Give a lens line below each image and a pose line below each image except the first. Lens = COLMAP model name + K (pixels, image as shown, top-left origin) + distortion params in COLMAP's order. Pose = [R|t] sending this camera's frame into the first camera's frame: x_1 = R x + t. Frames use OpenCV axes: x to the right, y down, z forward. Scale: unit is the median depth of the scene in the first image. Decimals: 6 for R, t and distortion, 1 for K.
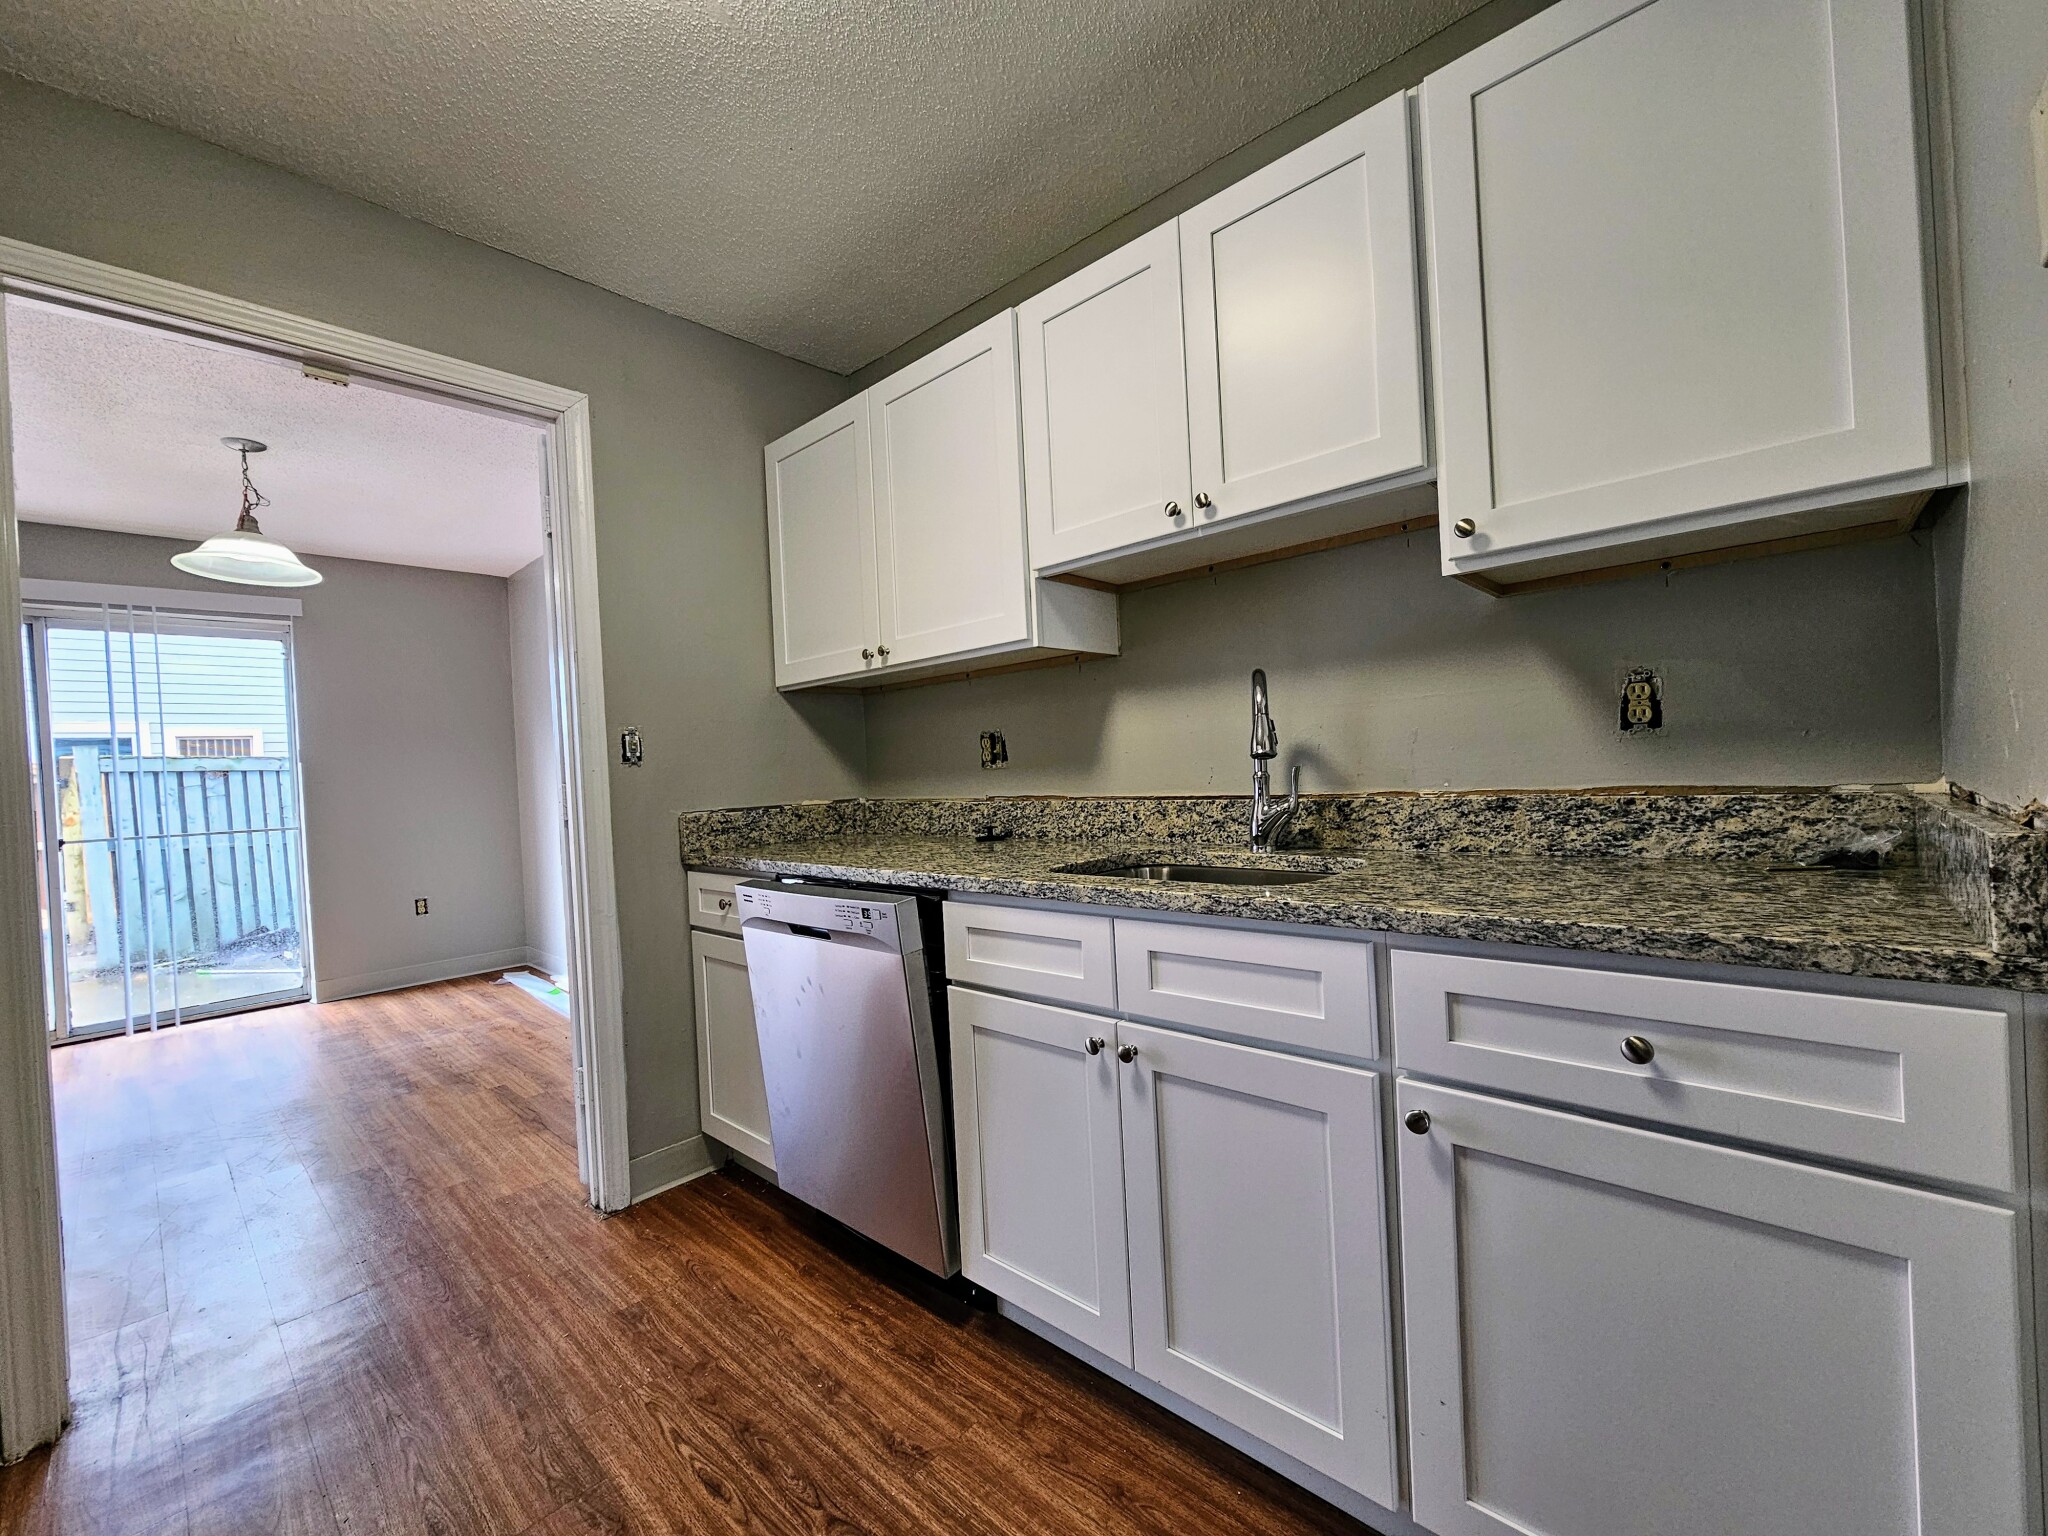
lens RADIAL K [[834.1, 0, 1024.9], [0, 834.1, 771.8], [0, 0, 1]] dist [0.000083, 0.000485]
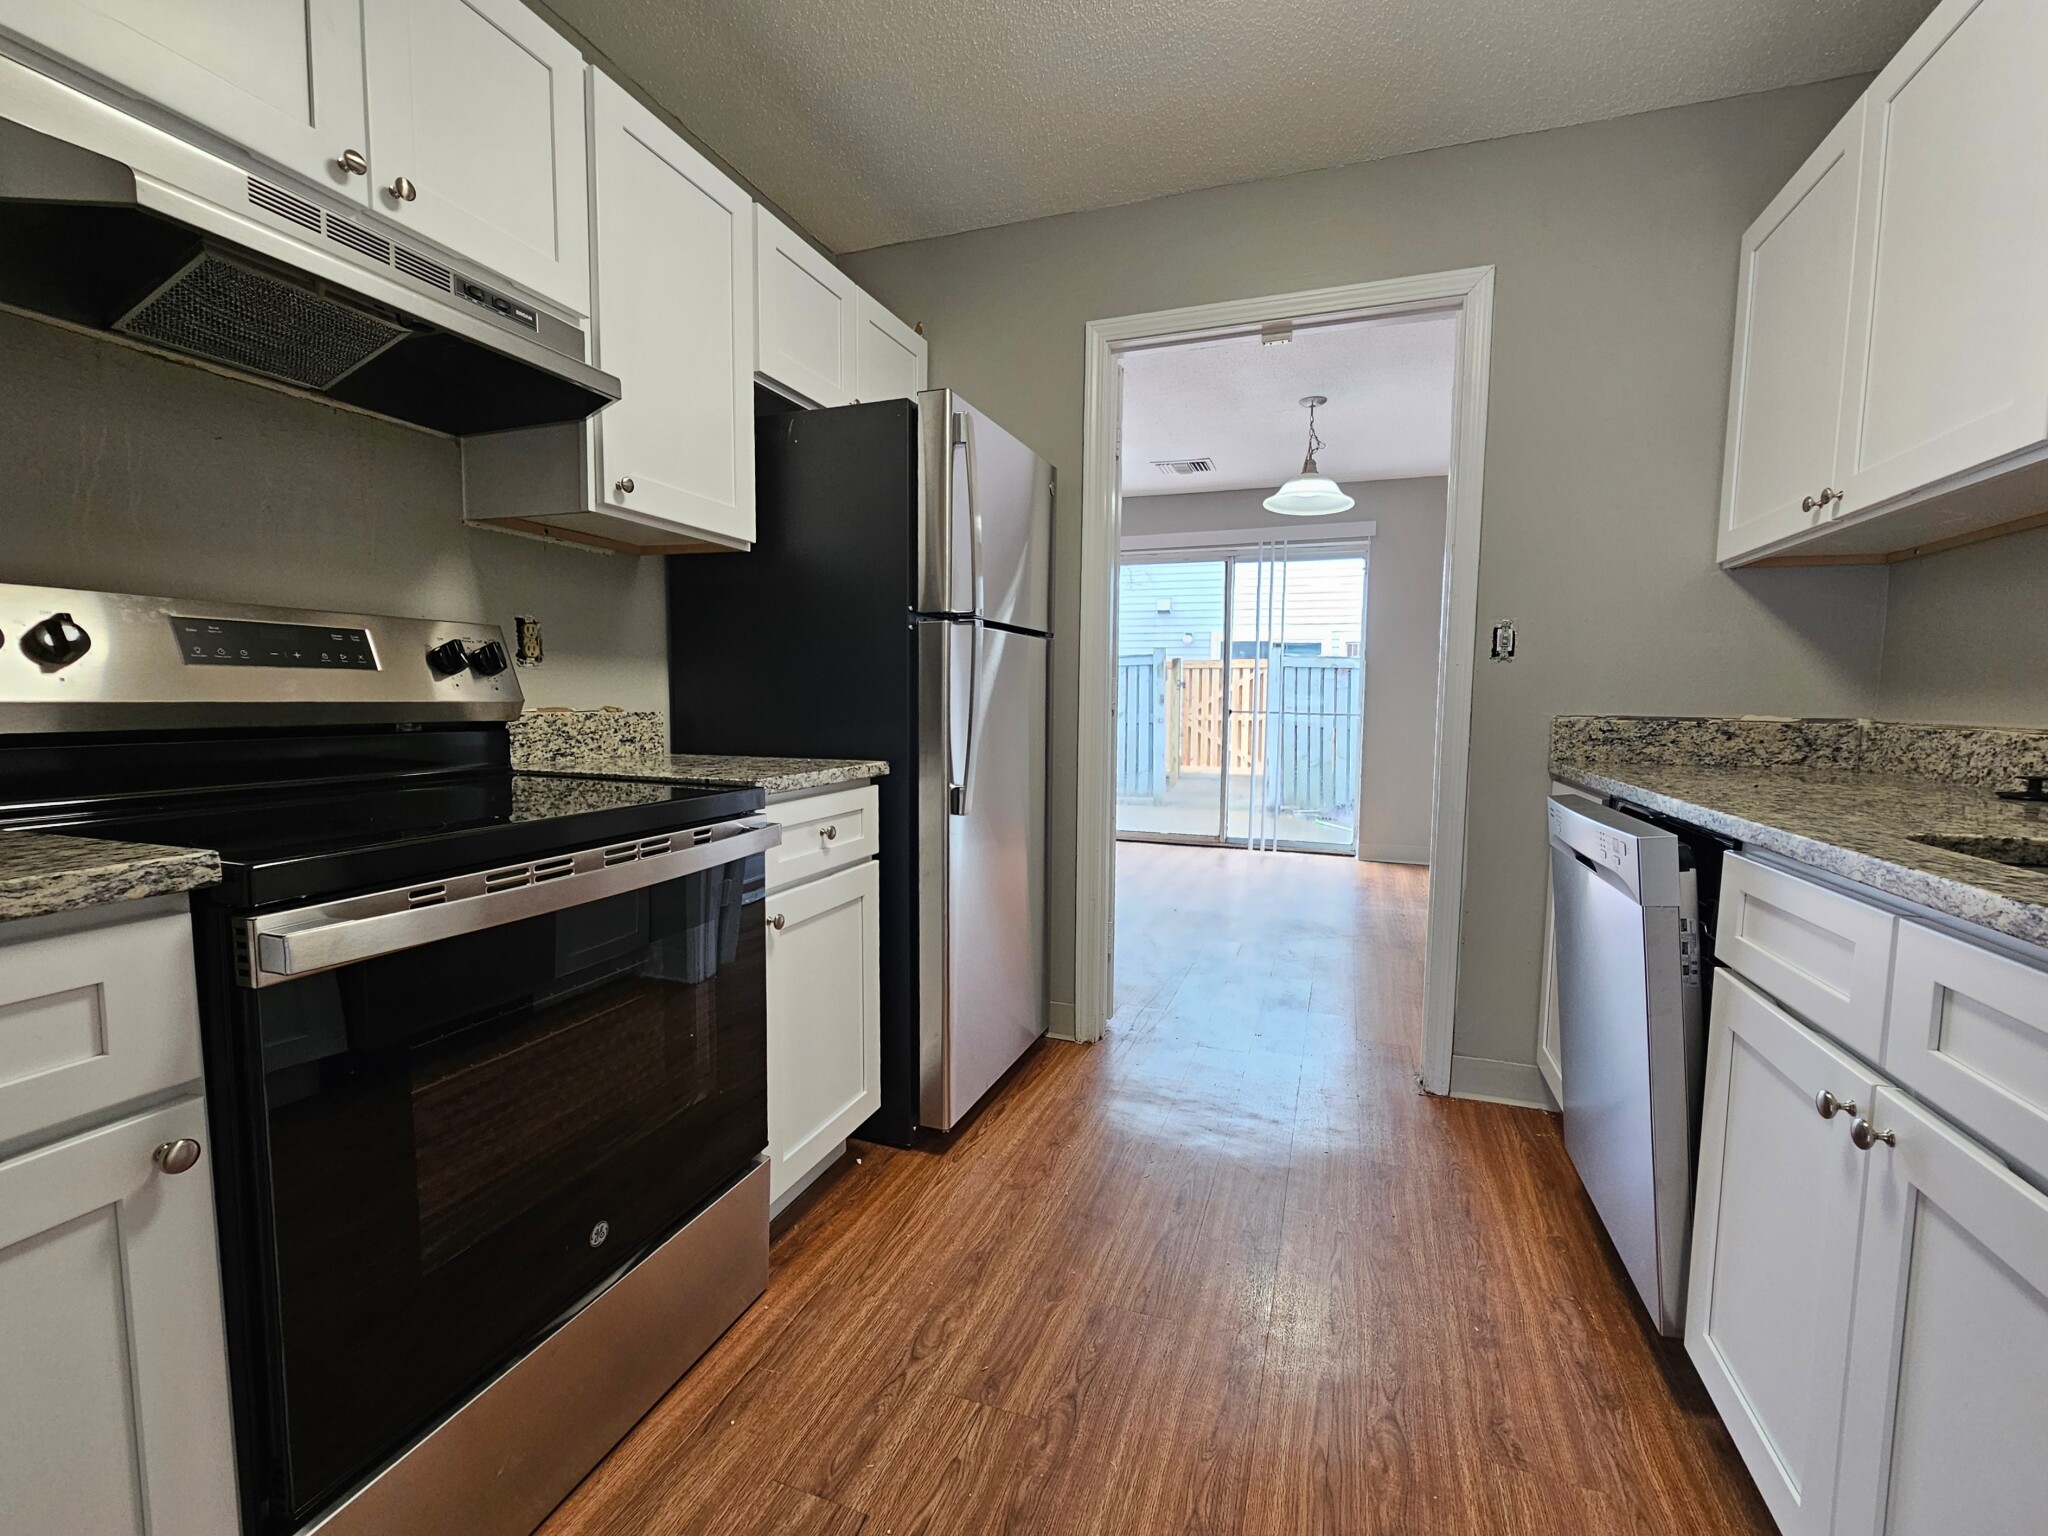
lens RADIAL K [[884.8, 0, 1031.1], [0, 884.8, 772.8], [0, 0, 1]] dist [-0.001824, 0.000965]
pose [[0.388171, 0.131723, -0.912125, 0.293689], [-0.037074, 0.991163, 0.127360, 0.012058], [0.920841, -0.015622, 0.389625, 0.132341]]
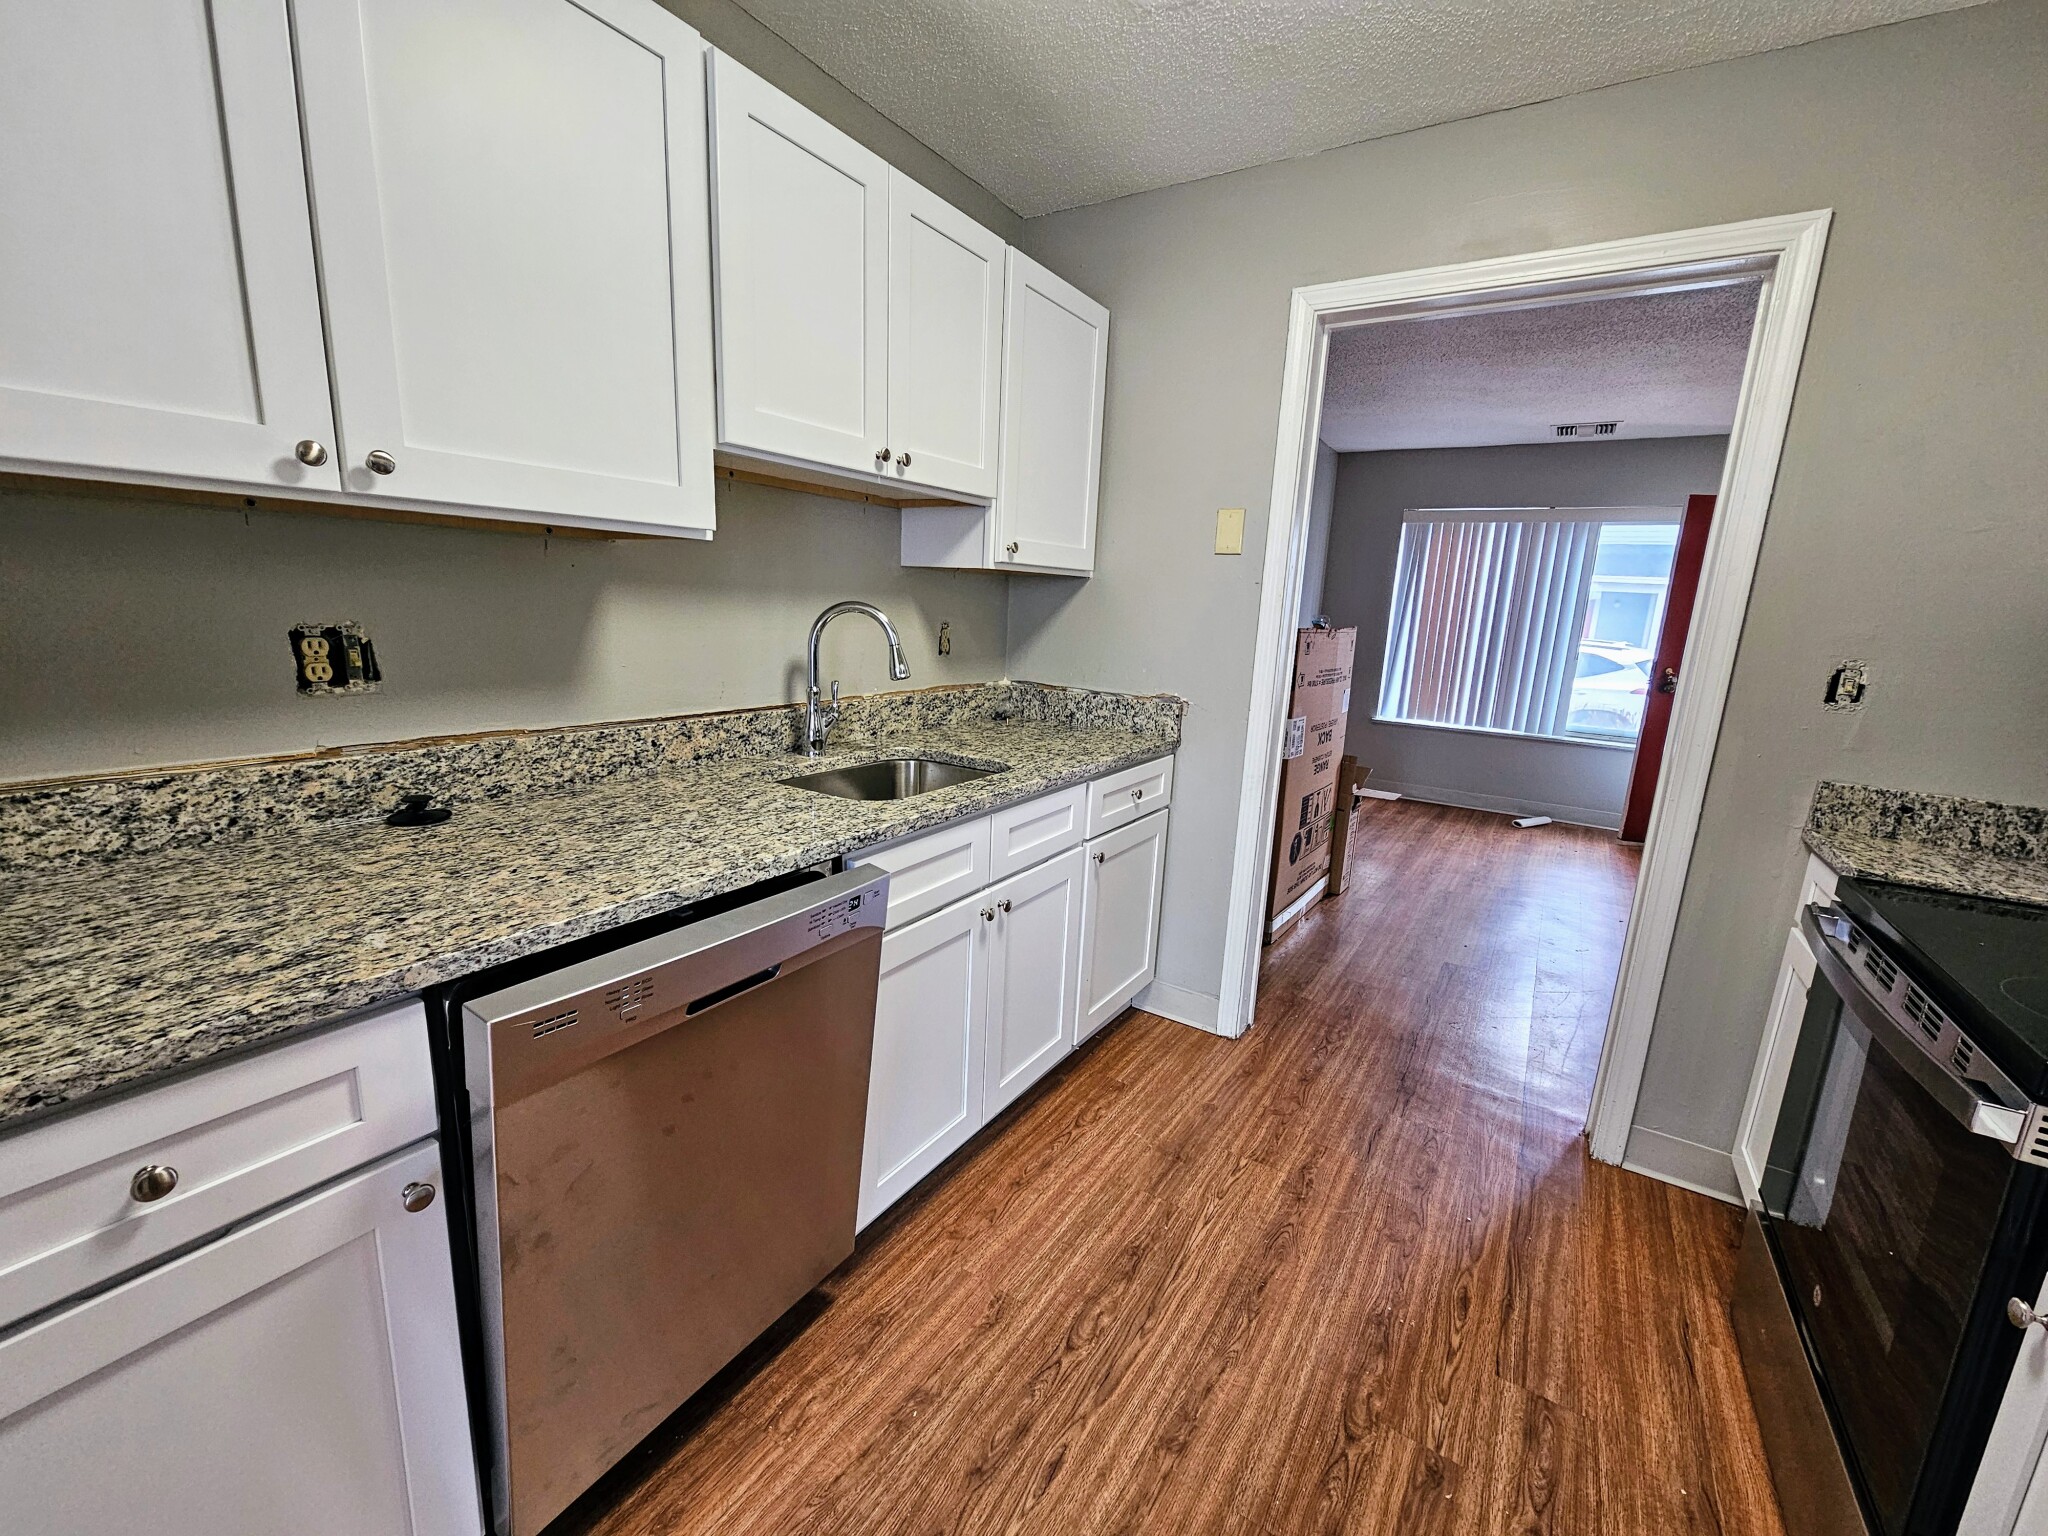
lens RADIAL K [[834.1, 0, 1032.2], [0, 834.1, 773.2], [0, 0, 1]] dist [0.000083, 0.000485]
pose [[-0.175556, -0.164441, 0.970639, -0.794545], [-0.032566, 0.986381, 0.161218, -0.067963], [-0.983931, -0.003307, -0.178520, 0.808289]]
